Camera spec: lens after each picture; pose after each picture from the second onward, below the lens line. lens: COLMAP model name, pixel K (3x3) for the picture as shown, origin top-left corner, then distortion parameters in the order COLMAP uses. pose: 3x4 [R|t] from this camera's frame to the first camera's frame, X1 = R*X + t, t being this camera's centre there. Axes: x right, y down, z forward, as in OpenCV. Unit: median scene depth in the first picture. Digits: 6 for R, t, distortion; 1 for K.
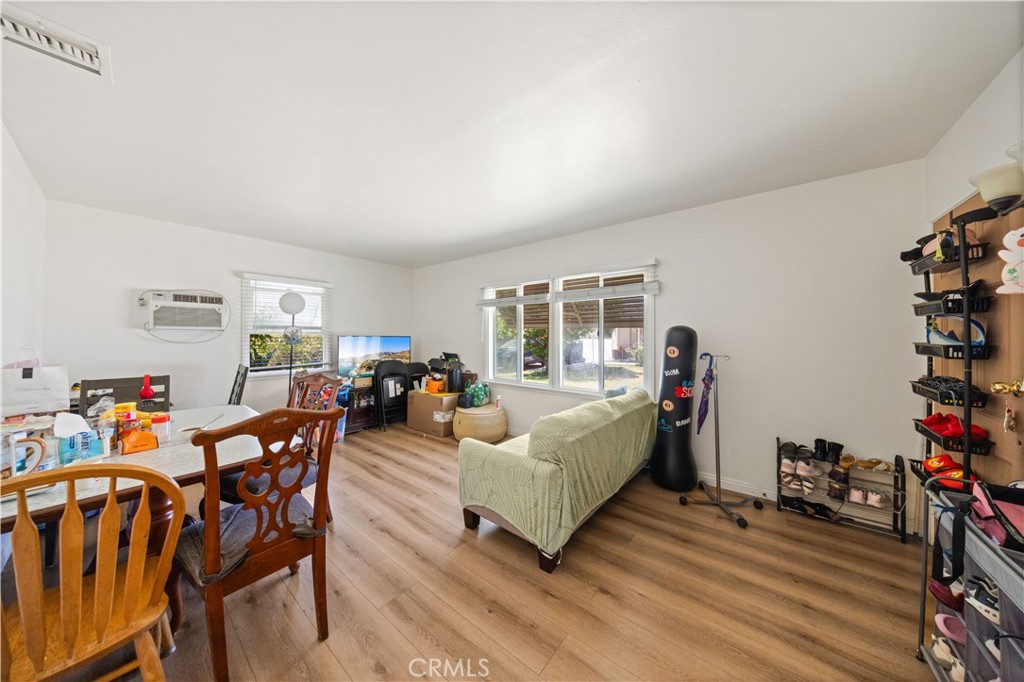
lens RADIAL K [[323.1, 0, 513.4], [0, 323.1, 336.5], [0, 0, 1]] dist [-0.000208, -0.000013]
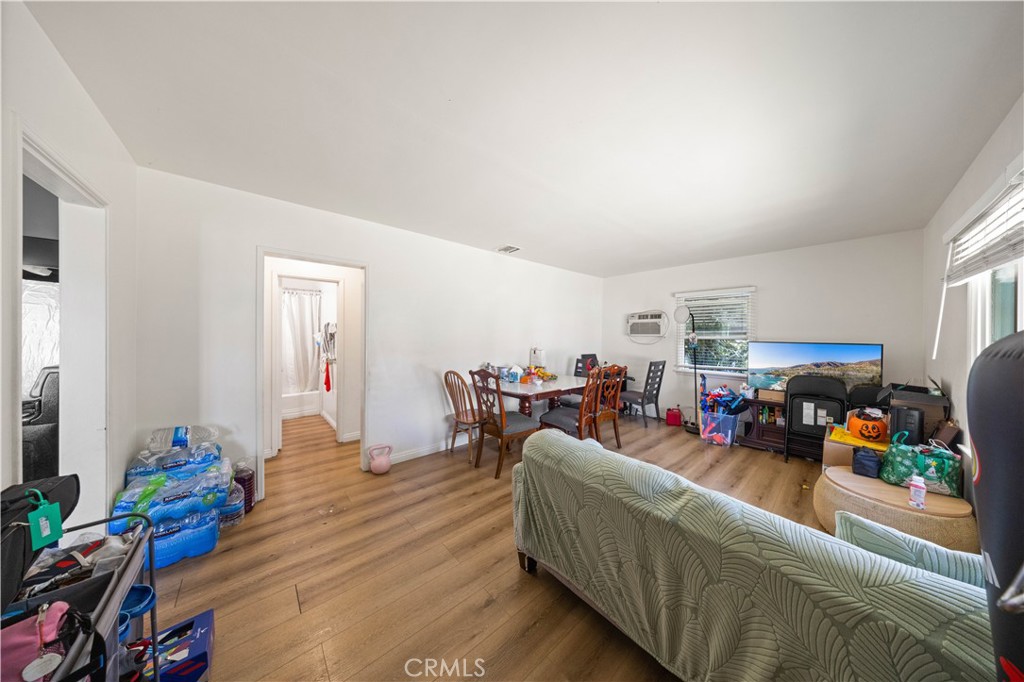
lens RADIAL K [[289.4, 0, 508.6], [0, 289.4, 337.5], [0, 0, 1]] dist [0.000035, 0.000007]
pose [[-0.174199, 0.005317, -0.984696, 0.483327], [-0.010399, 0.999920, 0.007239, -0.015109], [0.984656, 0.011501, -0.174129, 0.509727]]
